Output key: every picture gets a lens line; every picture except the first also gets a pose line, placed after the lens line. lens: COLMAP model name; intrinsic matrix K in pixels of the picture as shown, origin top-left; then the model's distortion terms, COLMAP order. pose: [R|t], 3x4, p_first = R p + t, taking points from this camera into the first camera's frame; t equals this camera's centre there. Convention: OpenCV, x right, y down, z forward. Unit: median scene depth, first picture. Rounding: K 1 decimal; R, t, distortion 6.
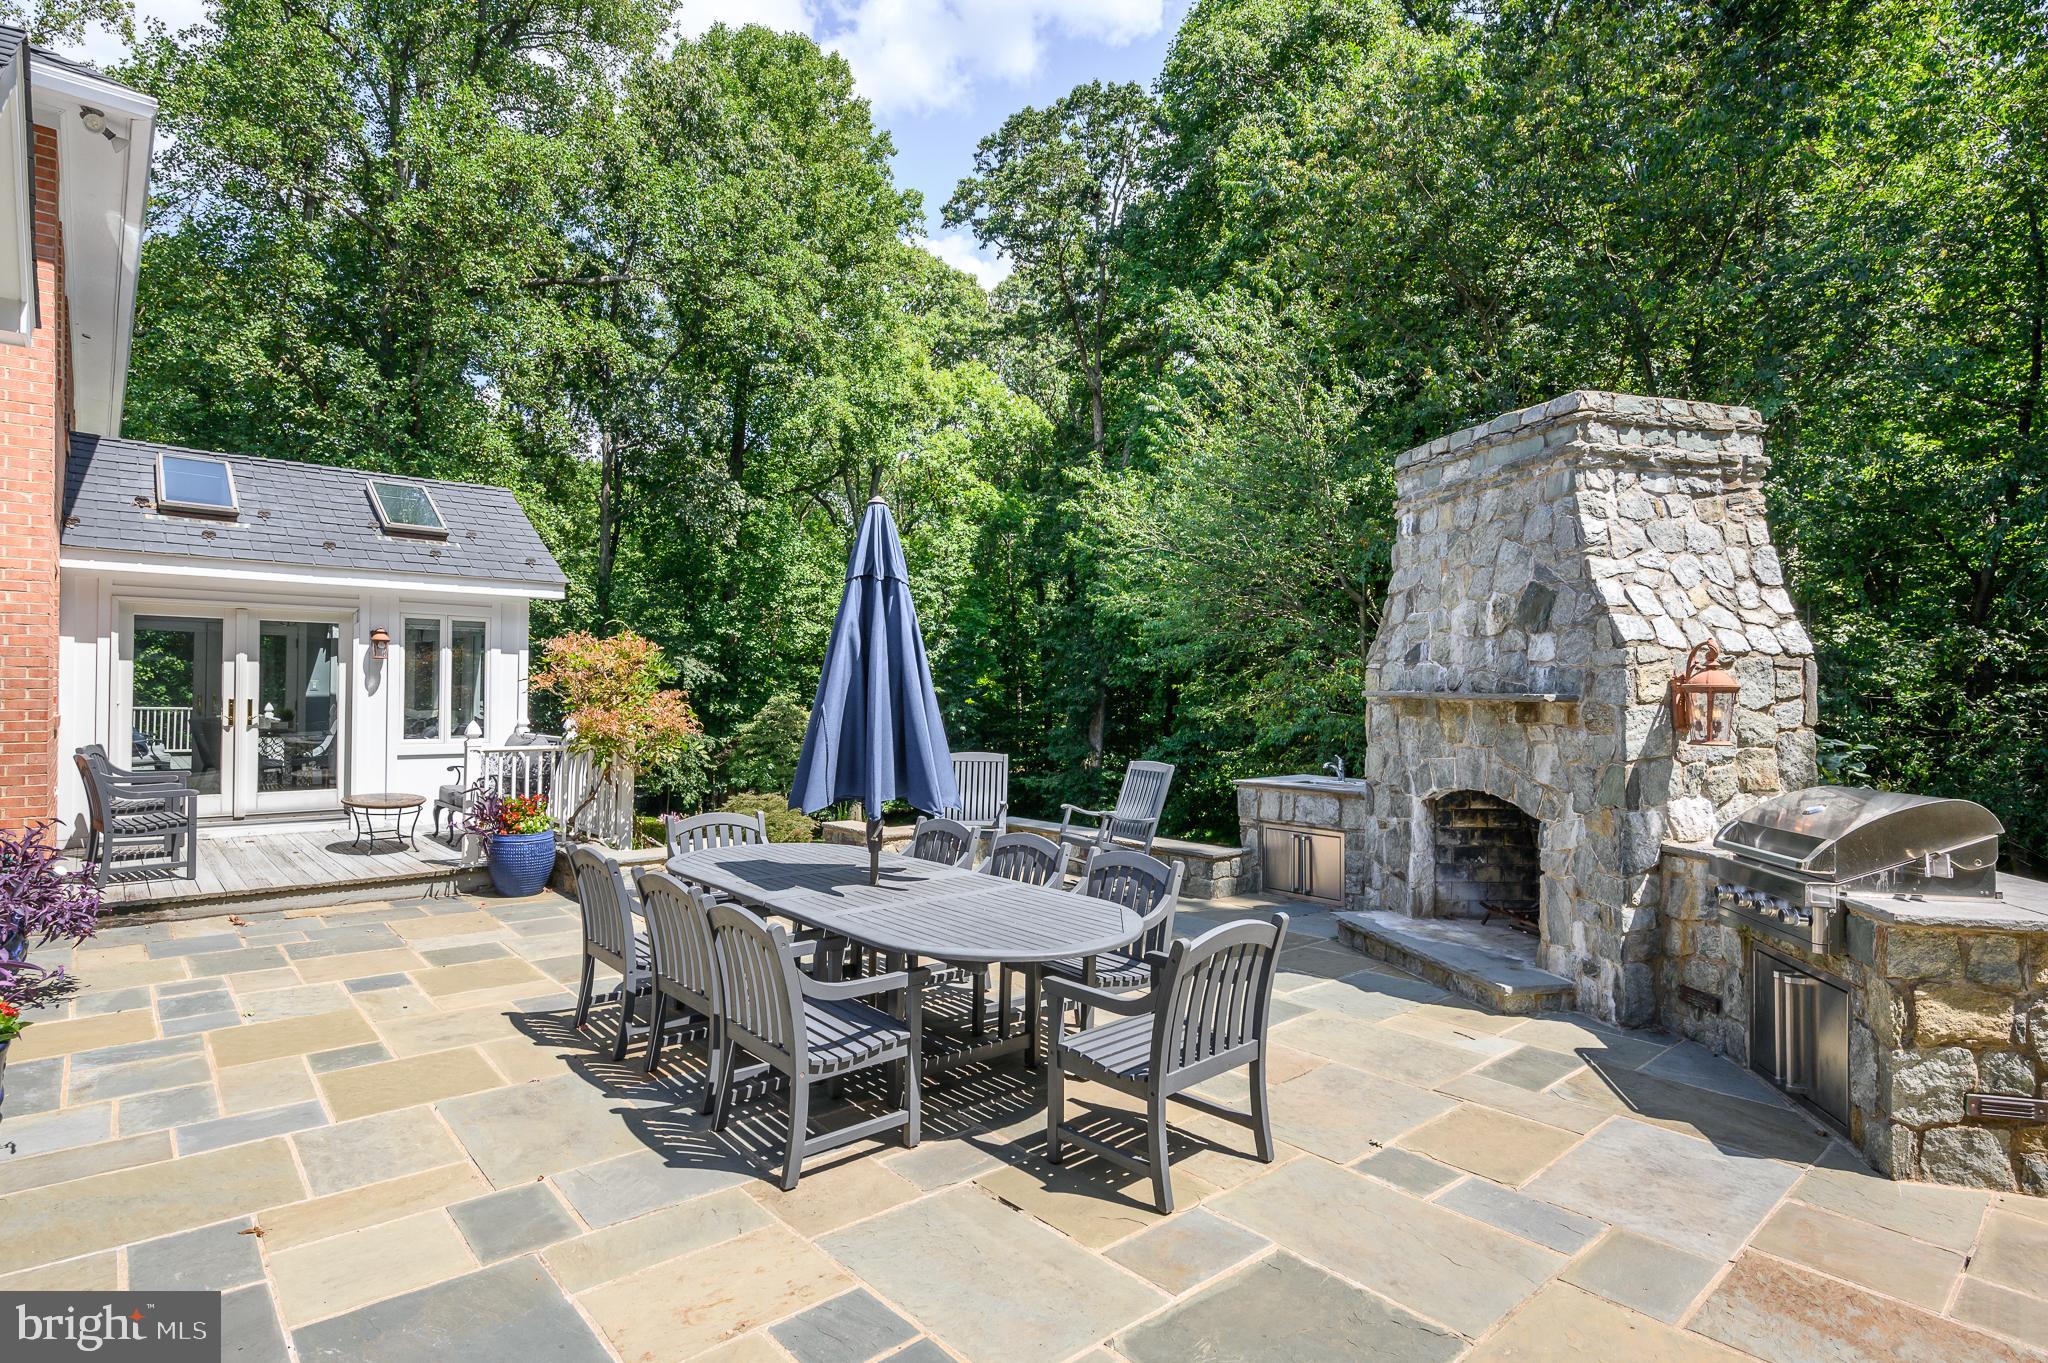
lens RADIAL K [[1038.1, 0, 1024.0], [0, 1038.1, 681.5], [0, 0, 1]] dist [0.004085, 0.000215]
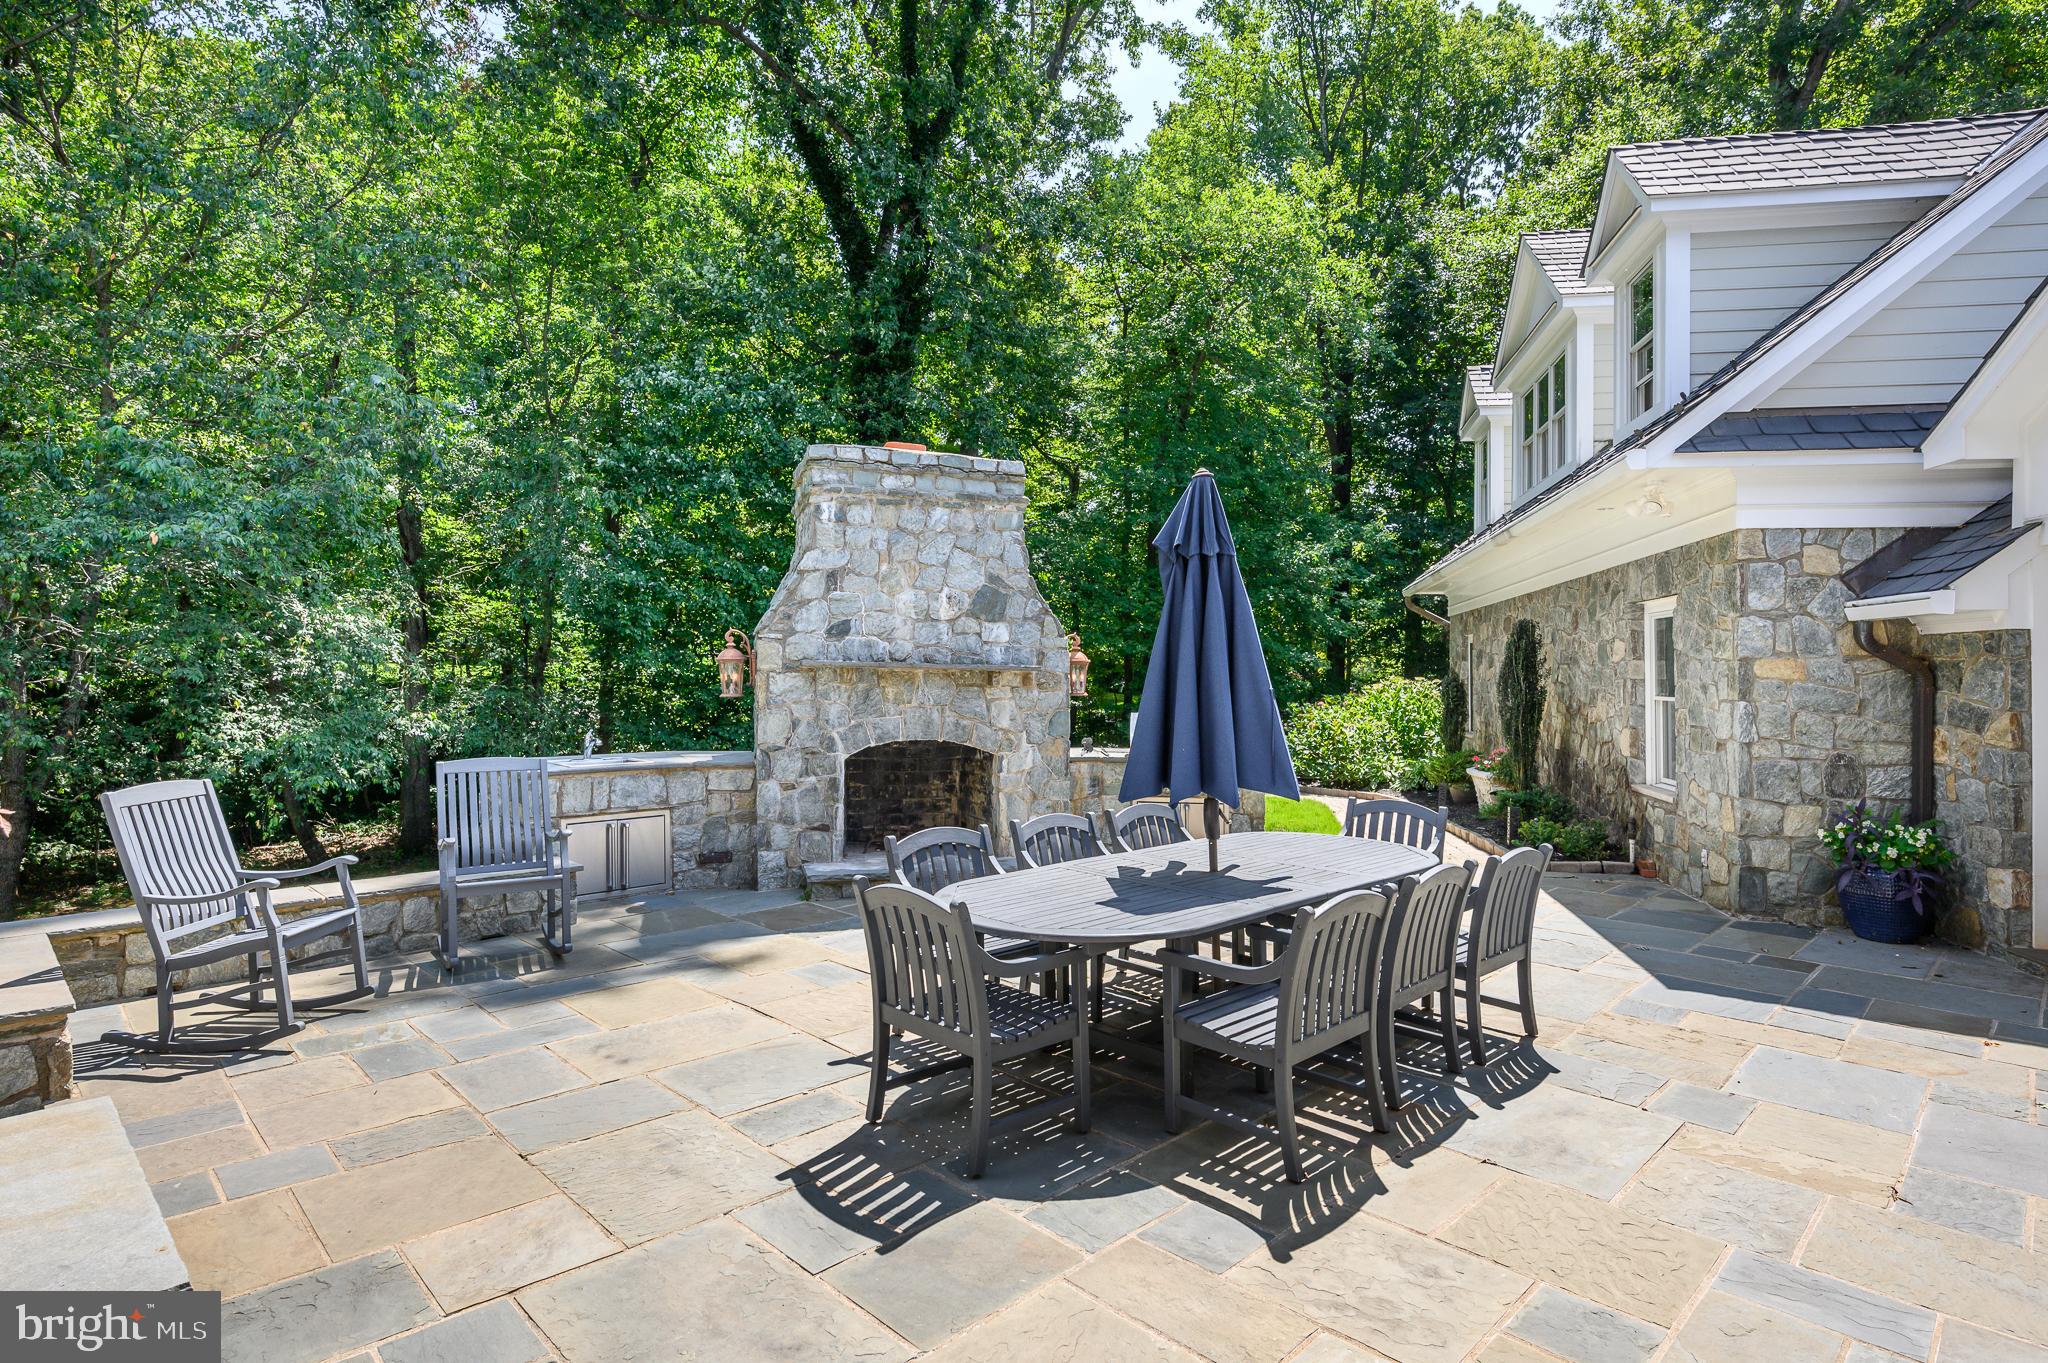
lens RADIAL K [[1038.1, 0, 1024.0], [0, 1038.1, 681.5], [0, 0, 1]] dist [0.004085, 0.000215]
pose [[-0.059722, -0.018938, 0.998035, -0.897674], [-0.022649, 0.999588, 0.017612, 0.007968], [-0.997958, -0.021553, -0.060127, 1.022808]]
